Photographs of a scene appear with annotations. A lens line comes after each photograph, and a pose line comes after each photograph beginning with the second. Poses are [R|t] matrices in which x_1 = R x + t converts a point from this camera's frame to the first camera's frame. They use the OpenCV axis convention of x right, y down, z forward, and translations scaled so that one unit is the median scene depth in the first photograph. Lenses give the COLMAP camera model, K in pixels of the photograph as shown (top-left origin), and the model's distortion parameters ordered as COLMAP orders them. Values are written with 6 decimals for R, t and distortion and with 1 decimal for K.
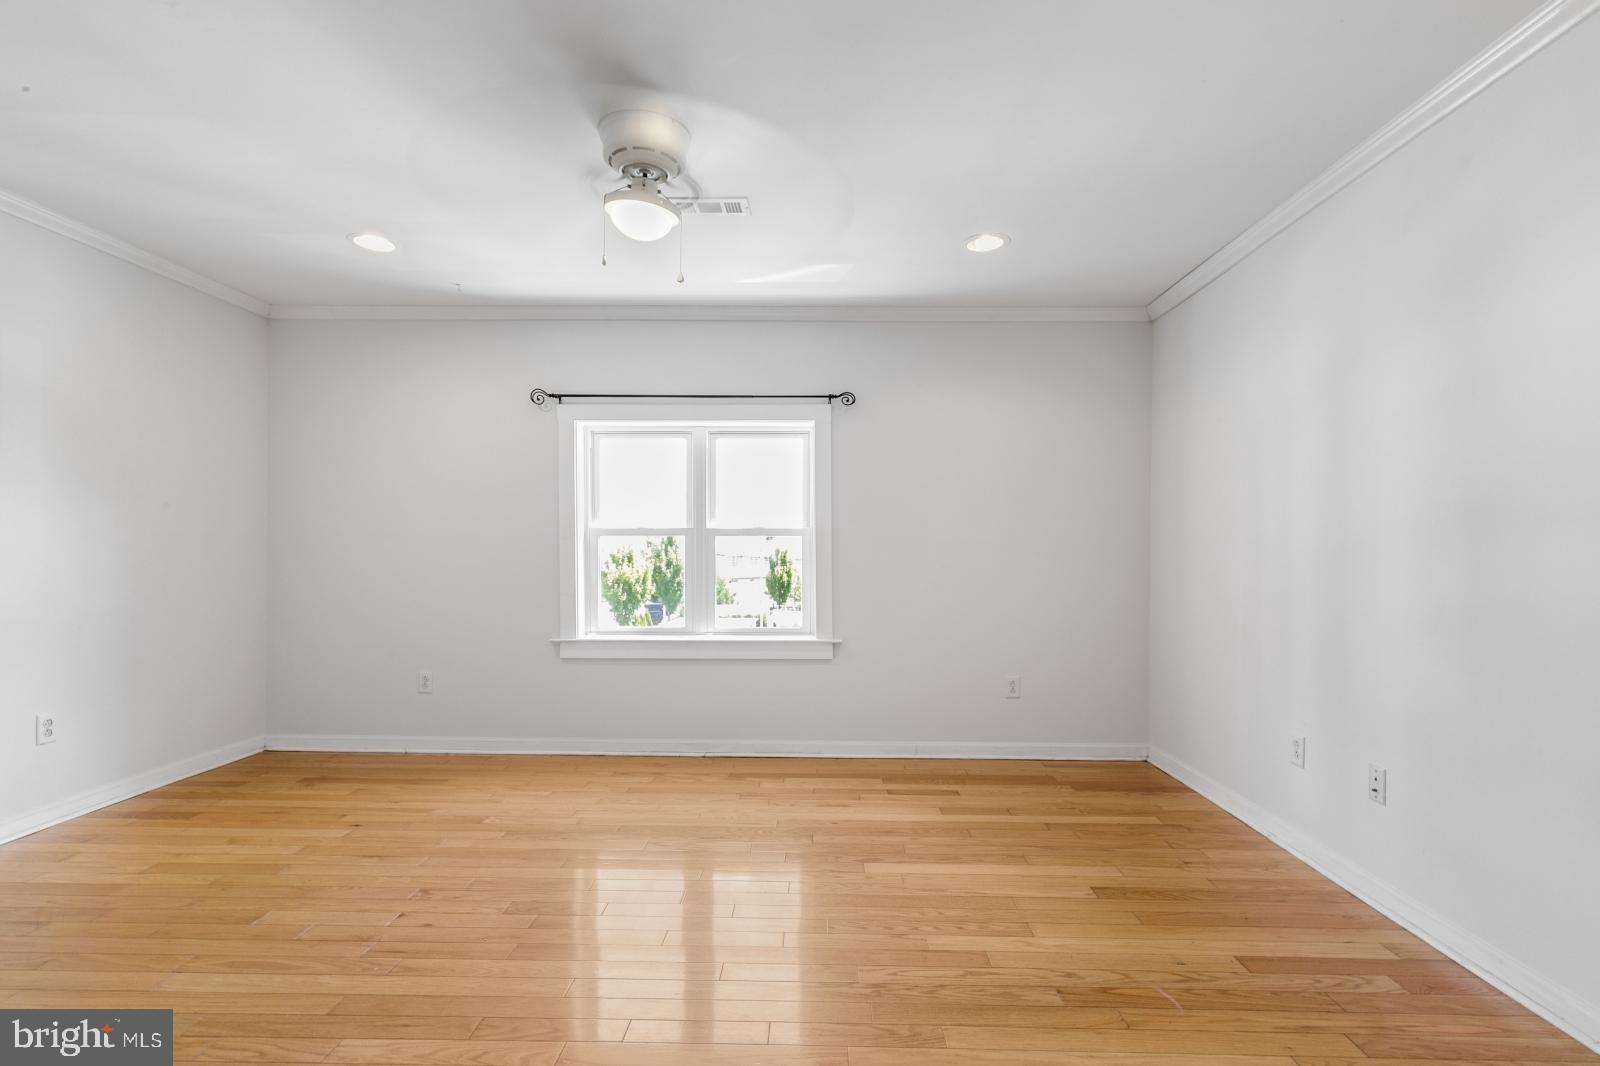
lens RADIAL K [[744.9, 0, 813.4], [0, 744.9, 523.9], [0, 0, 1]] dist [-0.001107, -0.000101]
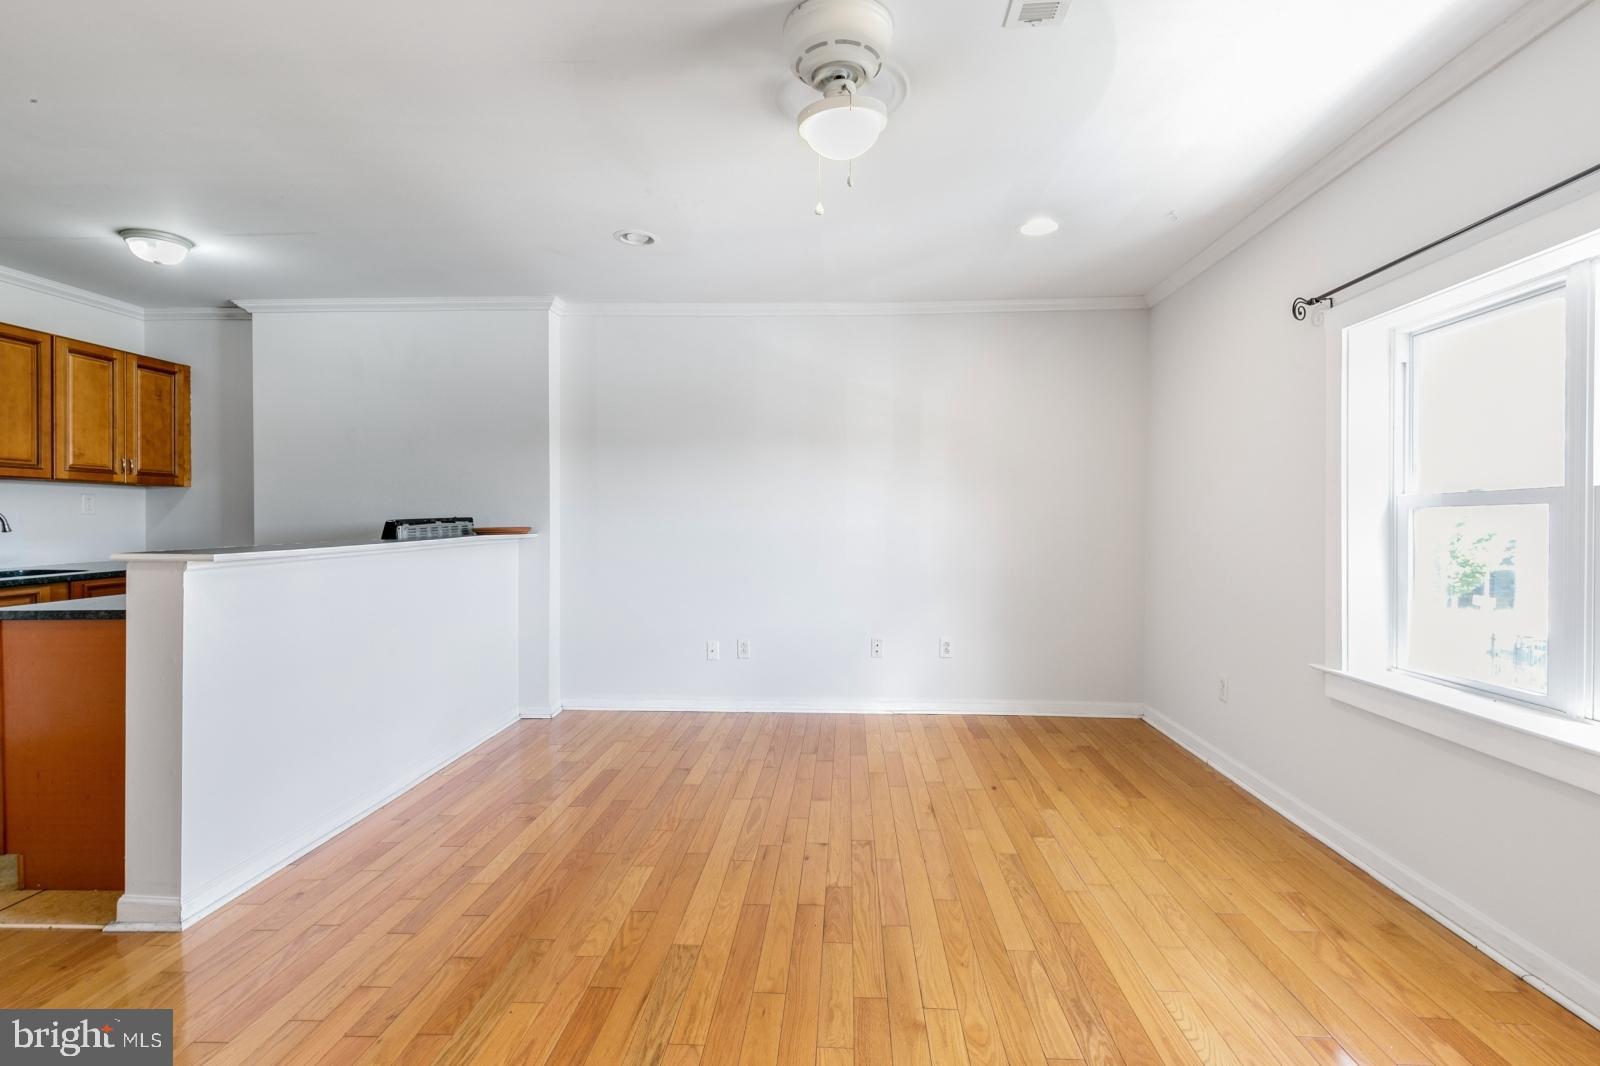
lens RADIAL K [[744.9, 0, 813.4], [0, 744.9, 523.9], [0, 0, 1]] dist [-0.001107, -0.000101]
pose [[-0.033604, -0.001885, -0.999433, 0.426934], [0.022658, 0.999740, -0.002647, 0.025165], [0.999178, -0.022734, -0.033553, 0.741540]]
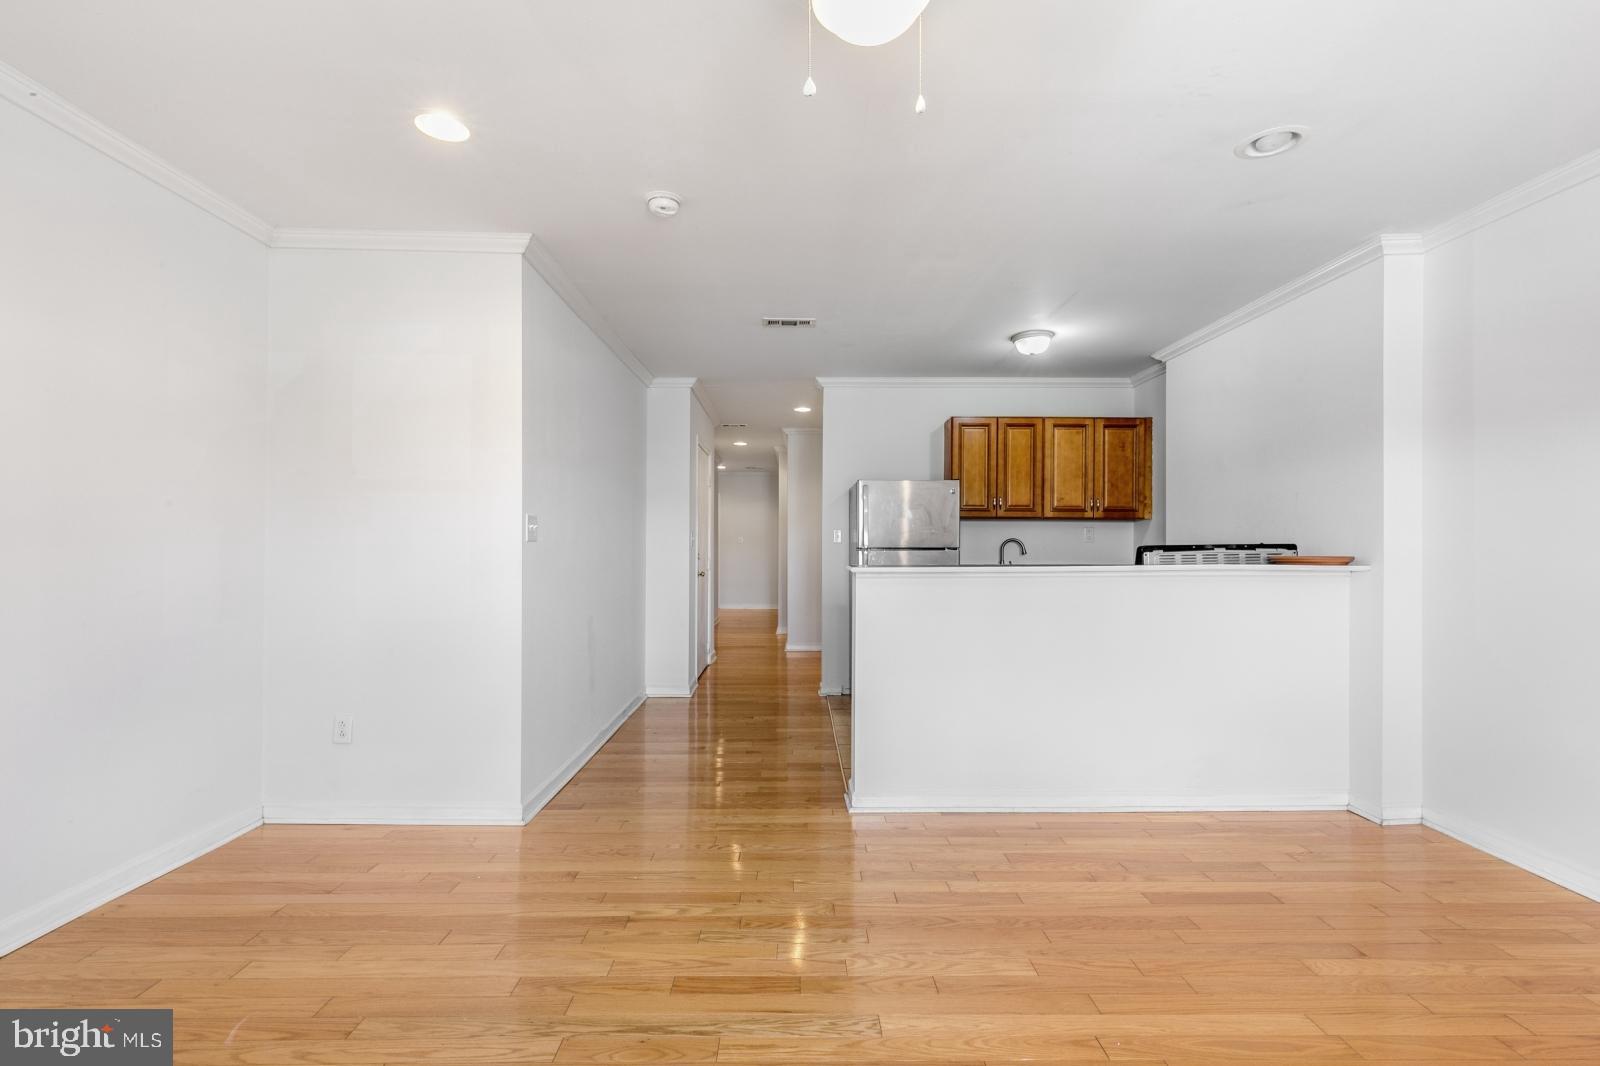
lens RADIAL K [[736.8, 0, 794.9], [0, 736.8, 539.9], [0, 0, 1]] dist [0.000057, -0.000103]
pose [[-0.999859, -0.012162, -0.011596, -0.126137], [-0.011789, 0.999428, -0.031709, 0.033868], [0.011975, -0.031567, -0.999430, 1.164469]]
